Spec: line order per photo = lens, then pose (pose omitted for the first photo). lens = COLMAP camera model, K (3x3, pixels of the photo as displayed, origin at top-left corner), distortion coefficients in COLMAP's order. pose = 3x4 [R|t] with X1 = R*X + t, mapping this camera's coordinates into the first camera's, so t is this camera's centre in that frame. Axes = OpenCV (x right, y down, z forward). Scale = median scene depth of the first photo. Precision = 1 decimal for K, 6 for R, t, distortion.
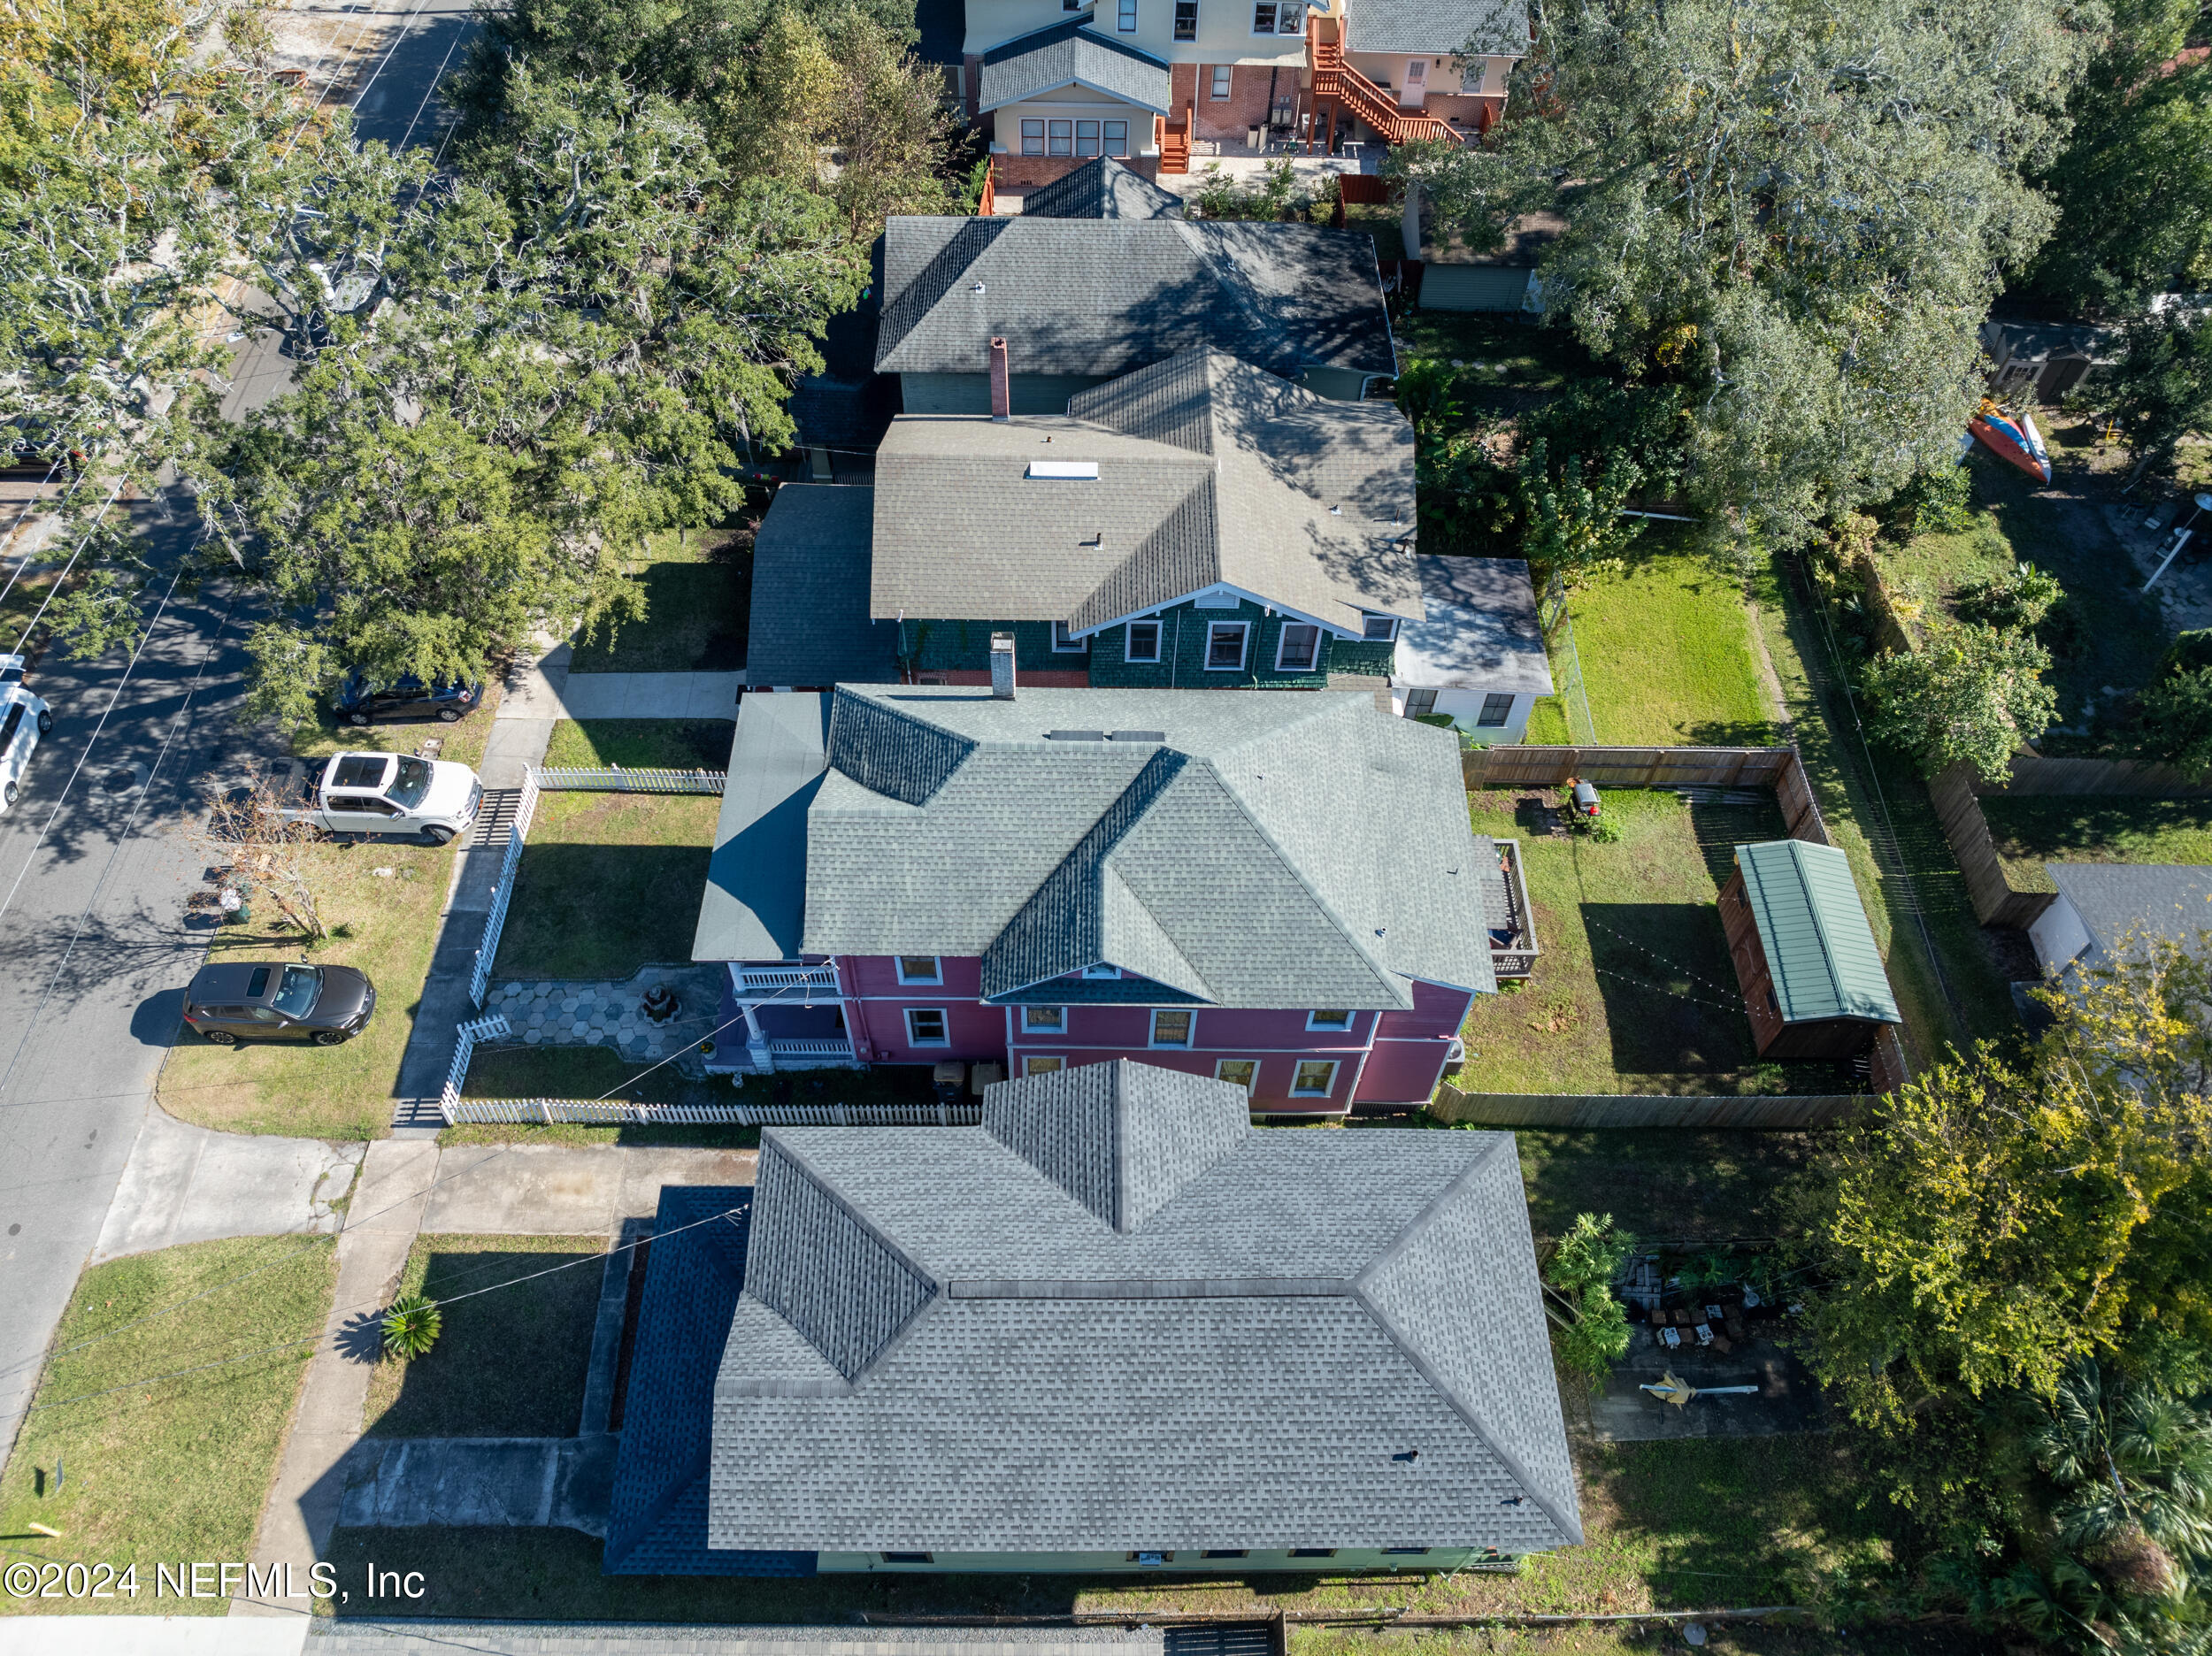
lens RADIAL K [[1530.5, 0, 1106.0], [0, 1530.5, 828.0], [0, 0, 1]] dist [-0.039147, 0.000726]
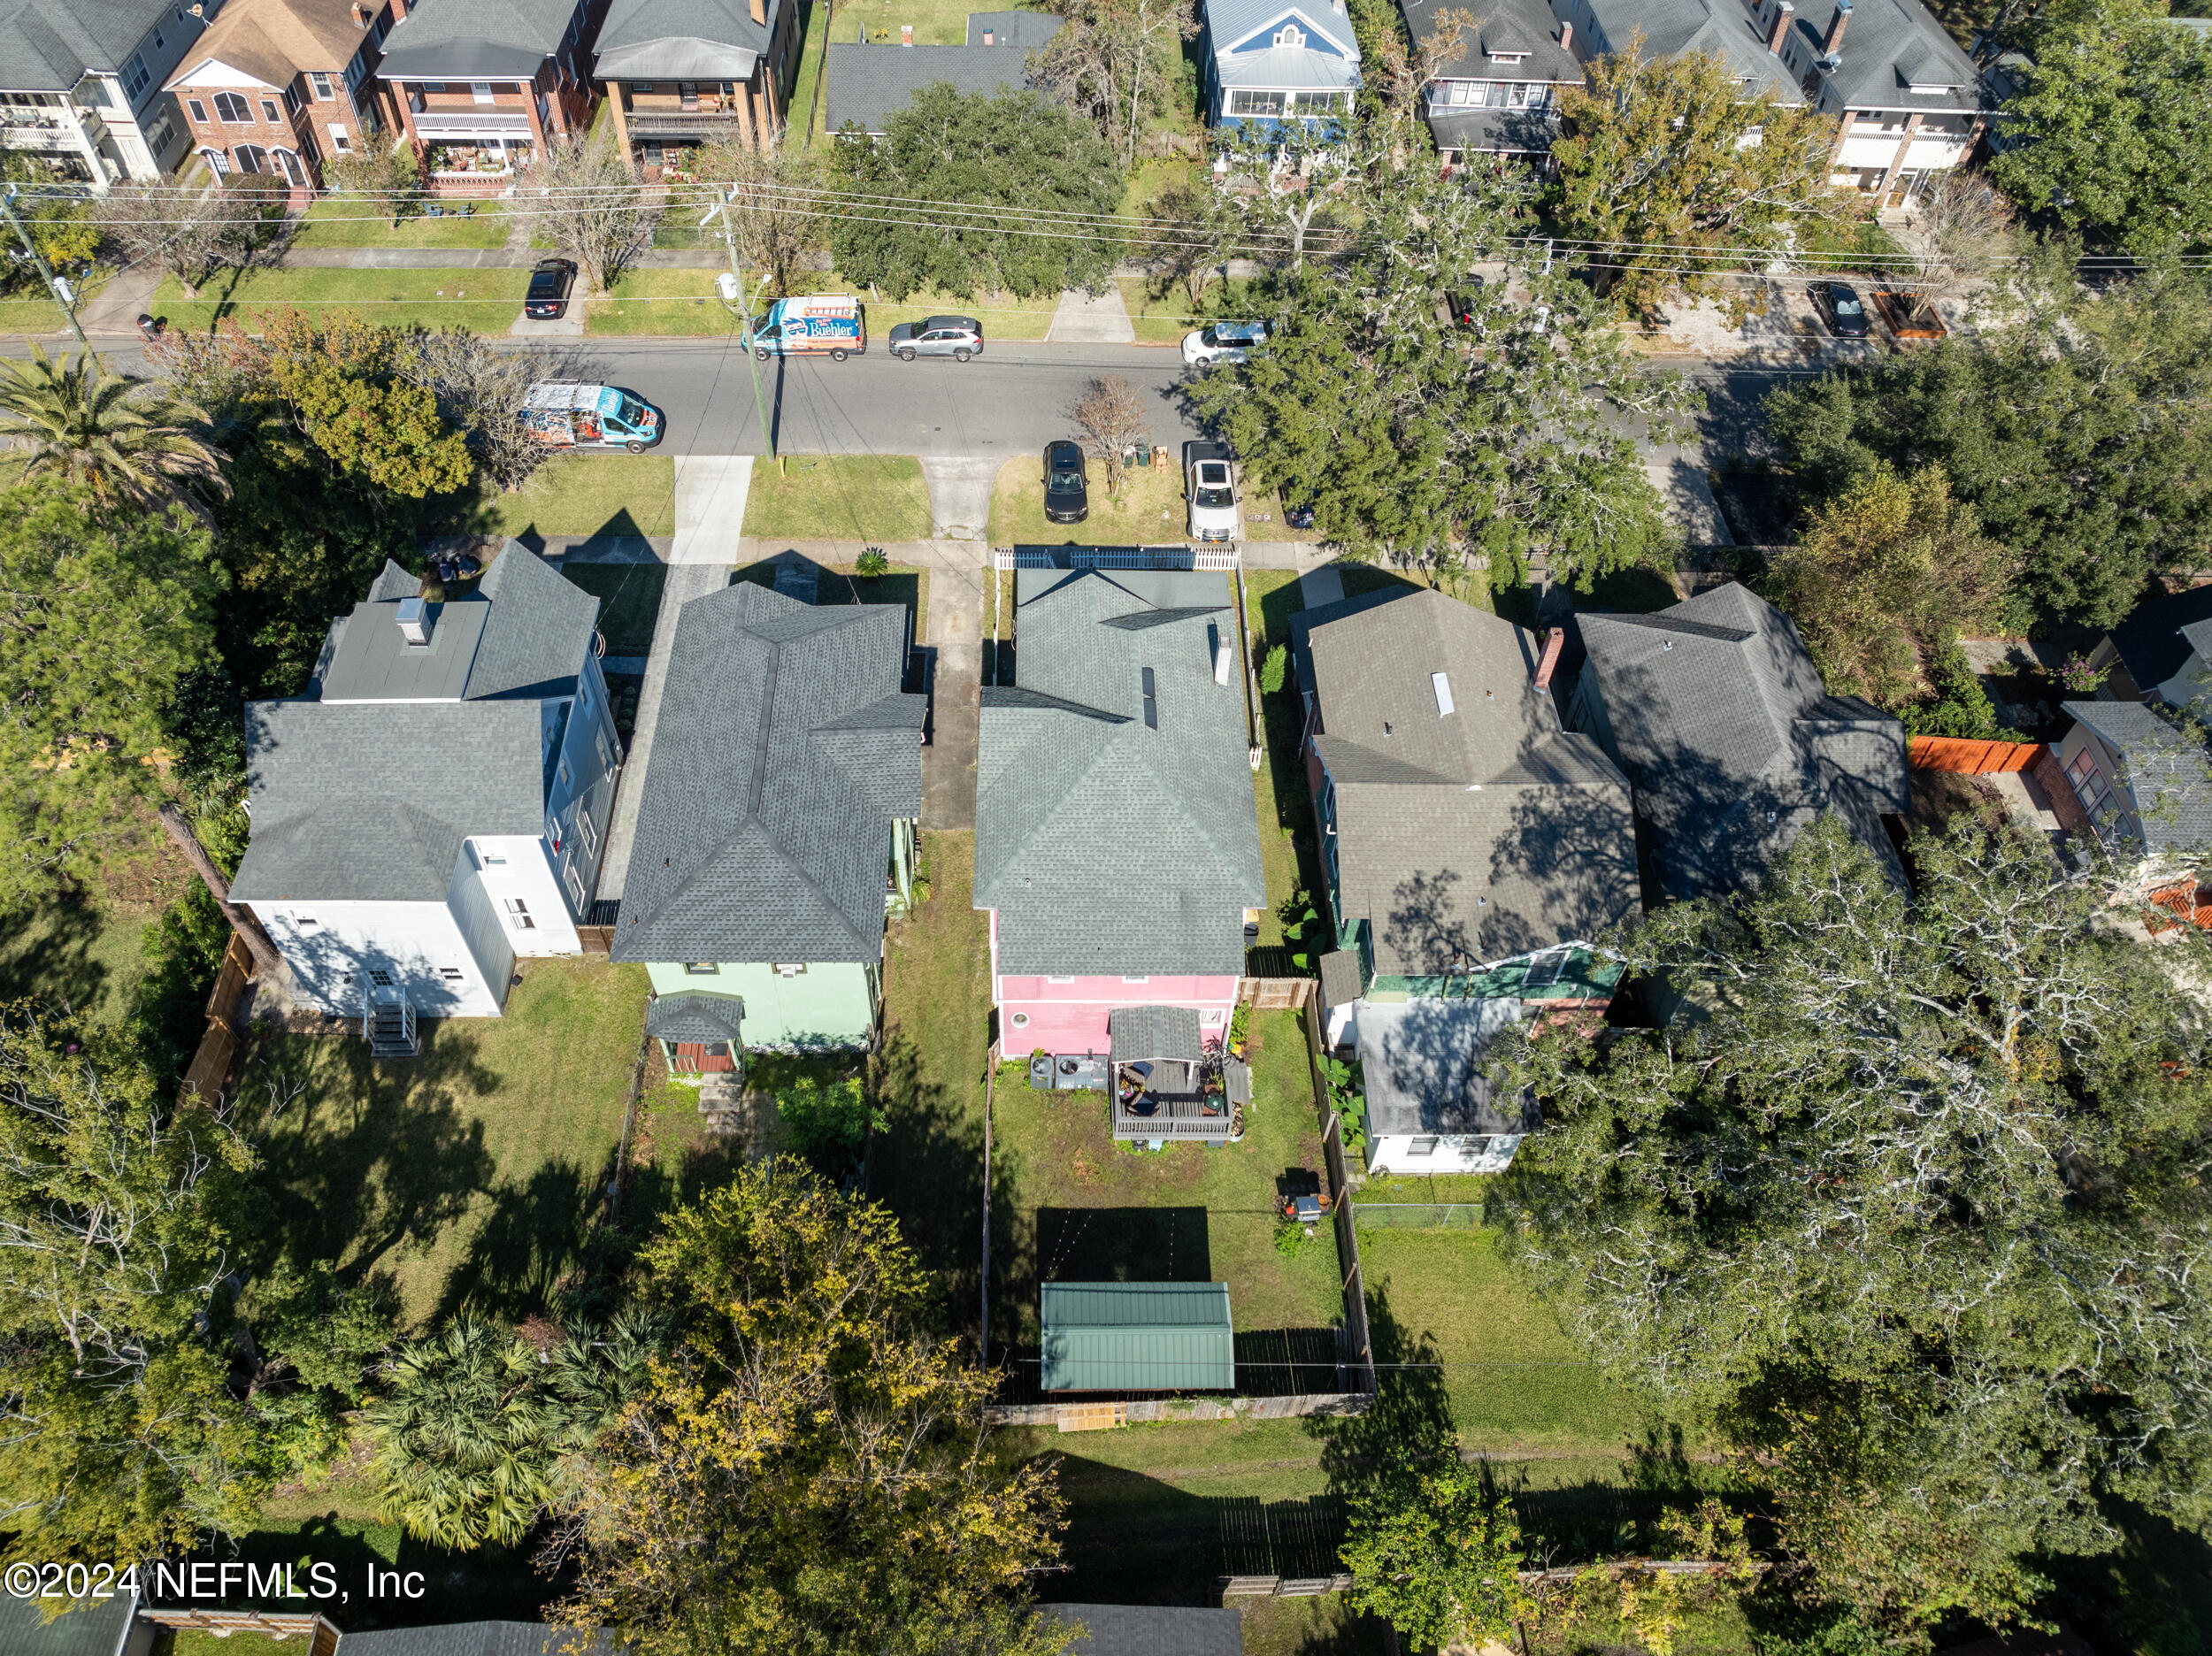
lens RADIAL K [[1530.5, 0, 1106.0], [0, 1530.5, 828.0], [0, 0, 1]] dist [-0.039147, 0.000726]
pose [[0.030706, 0.764187, -0.644264, 0.809245], [-0.831555, 0.377172, 0.407747, -0.447061], [0.554594, 0.523220, 0.647044, 0.088334]]
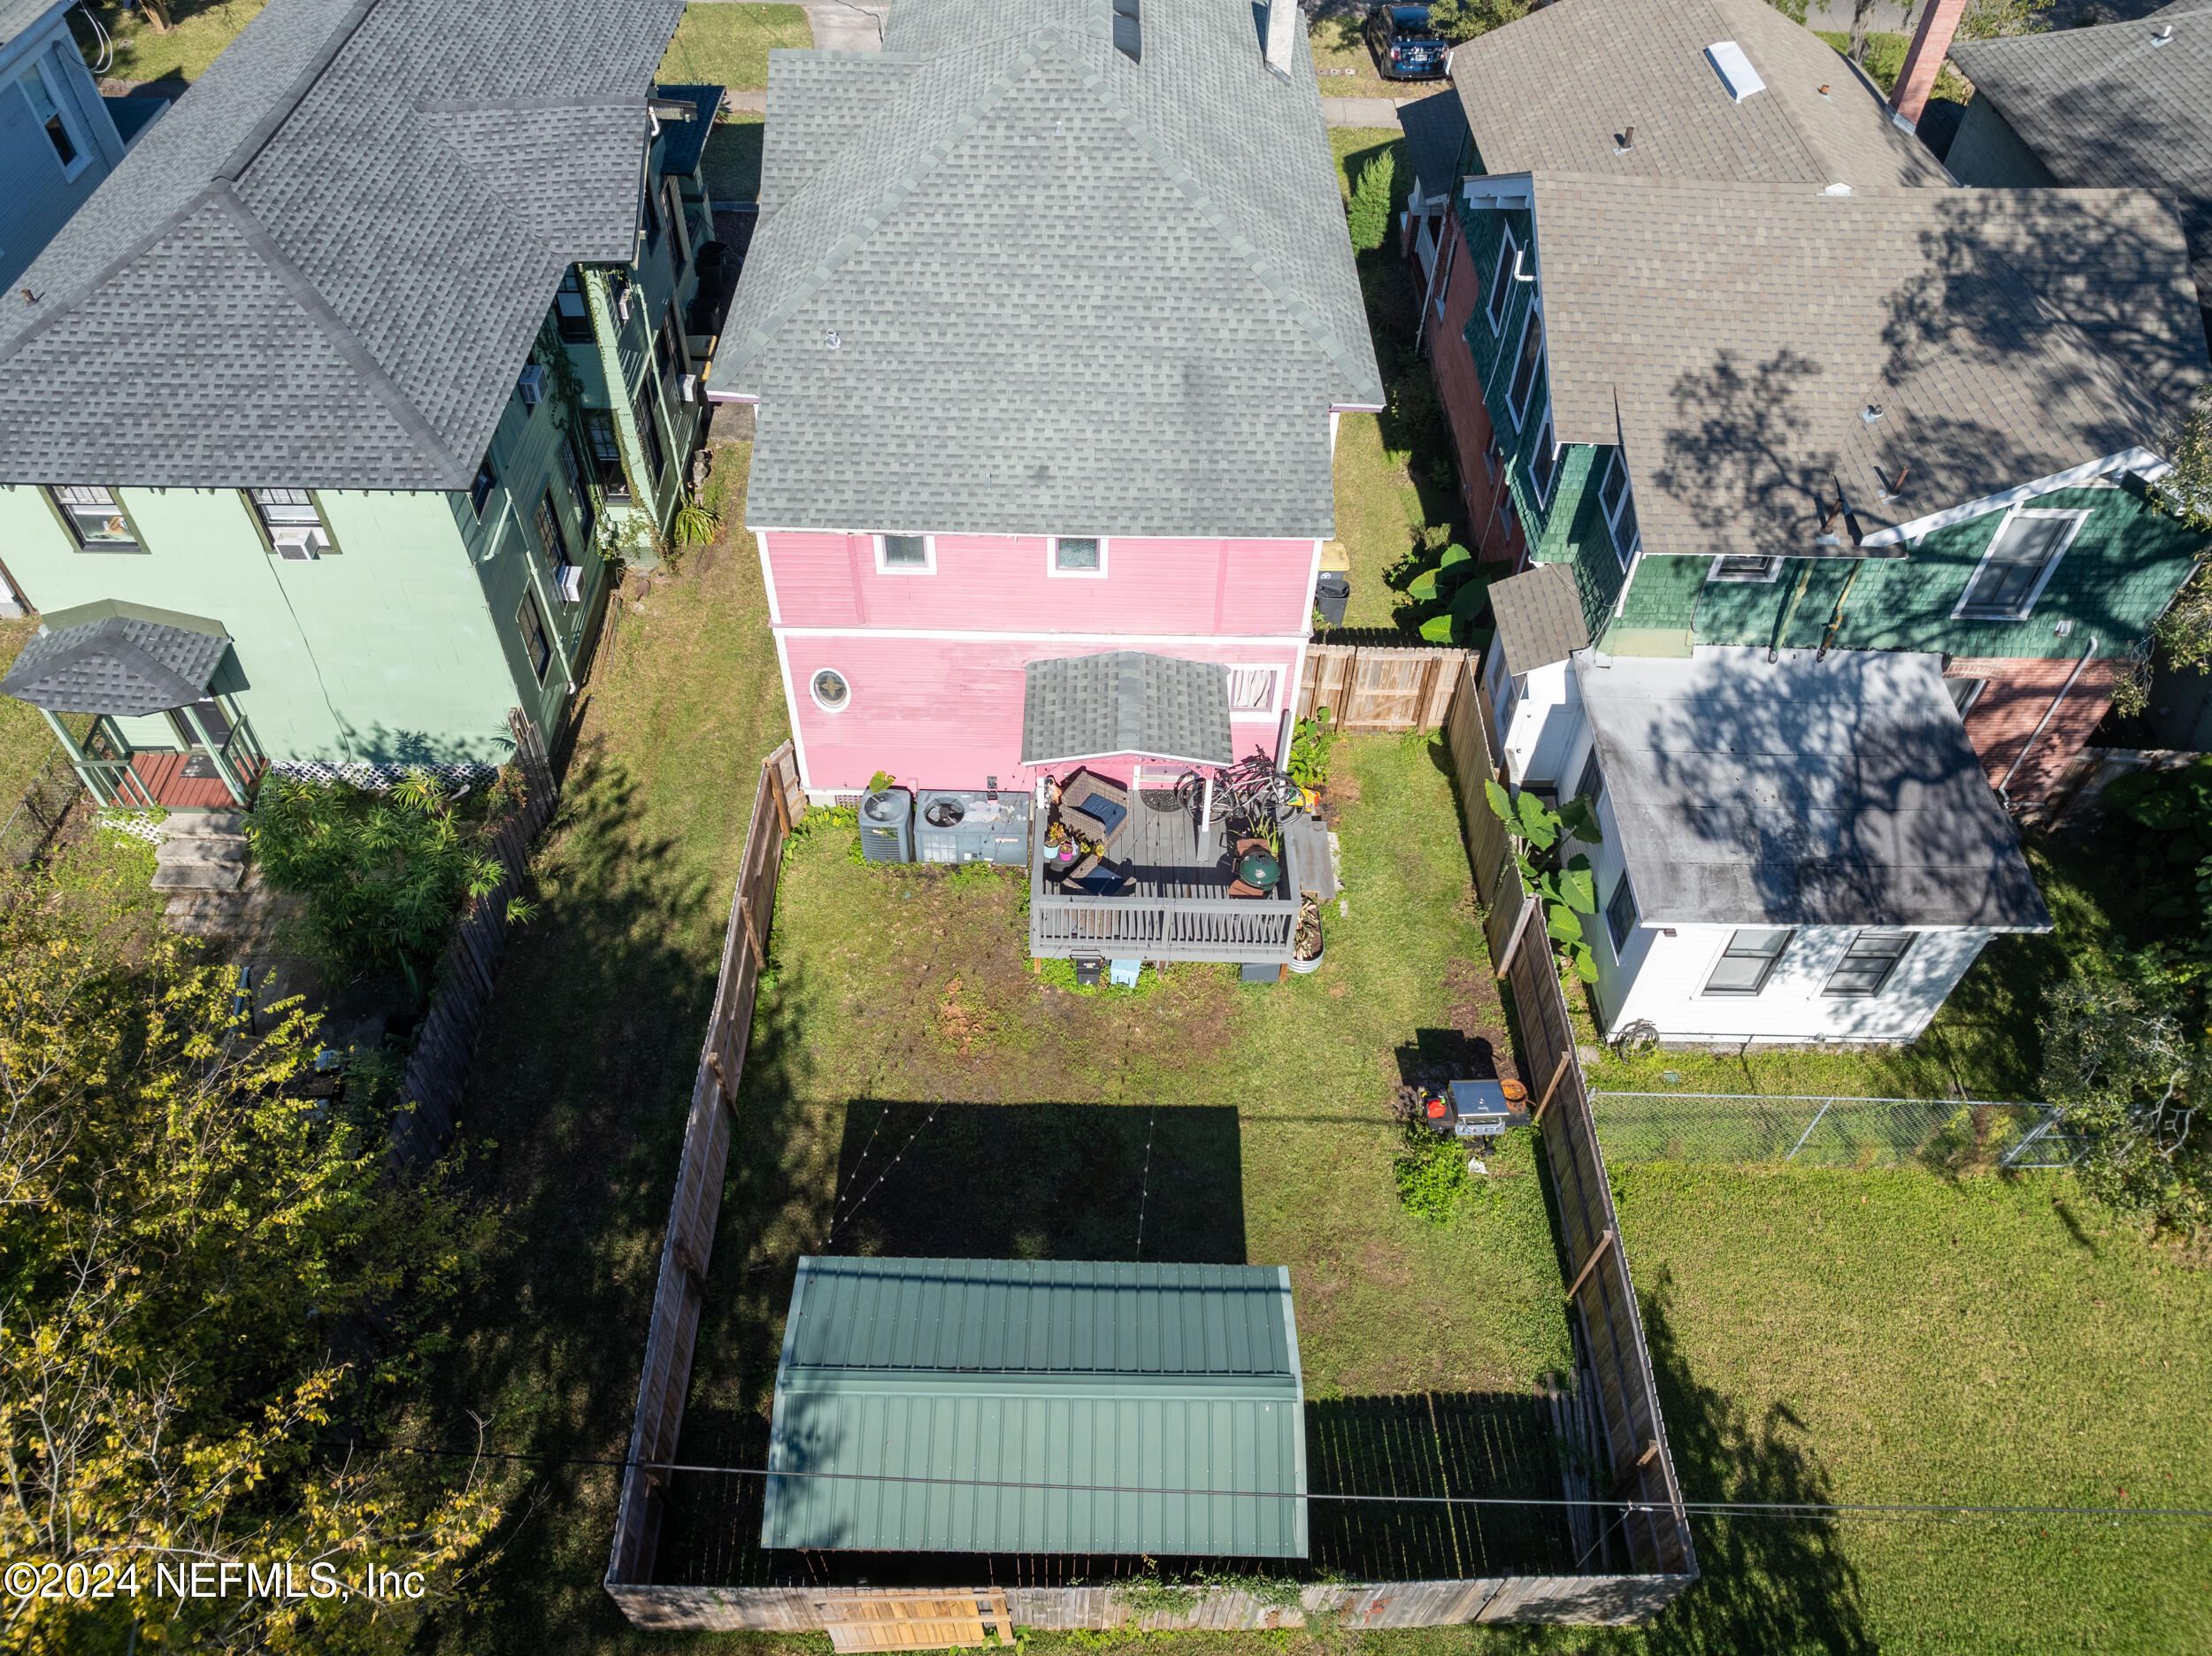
lens RADIAL K [[1576.3, 0, 1106.0], [0, 1576.3, 828.0], [0, 0, 1]] dist [-0.041743, -0.000887]
pose [[0.003773, 0.744565, -0.667539, 0.573040], [-0.827013, 0.377599, 0.416496, -0.157157], [0.562171, 0.550492, 0.617189, 0.612543]]
